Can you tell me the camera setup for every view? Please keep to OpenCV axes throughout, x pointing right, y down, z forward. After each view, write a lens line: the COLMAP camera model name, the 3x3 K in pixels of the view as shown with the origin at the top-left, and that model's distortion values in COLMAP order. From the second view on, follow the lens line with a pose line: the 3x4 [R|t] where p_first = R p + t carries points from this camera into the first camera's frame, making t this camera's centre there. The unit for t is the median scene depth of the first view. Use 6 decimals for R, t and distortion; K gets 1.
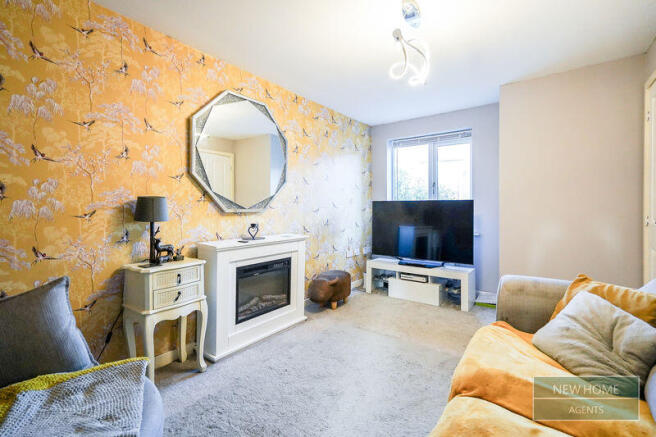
lens RADIAL K [[293.6, 0, 328.0], [0, 293.6, 218.5], [0, 0, 1]] dist [-0.002565, -0.000279]
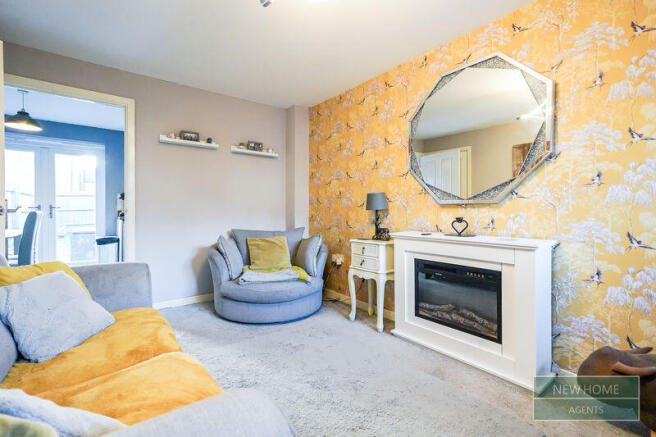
lens RADIAL K [[299.2, 0, 327.6], [0, 299.2, 204.5], [0, 0, 1]] dist [0.001400, -0.000054]
pose [[-0.266331, 0.015978, -0.963749, 0.675041], [-0.002164, 0.999850, 0.017175, -0.032531], [0.963879, 0.006660, -0.266257, 0.882745]]
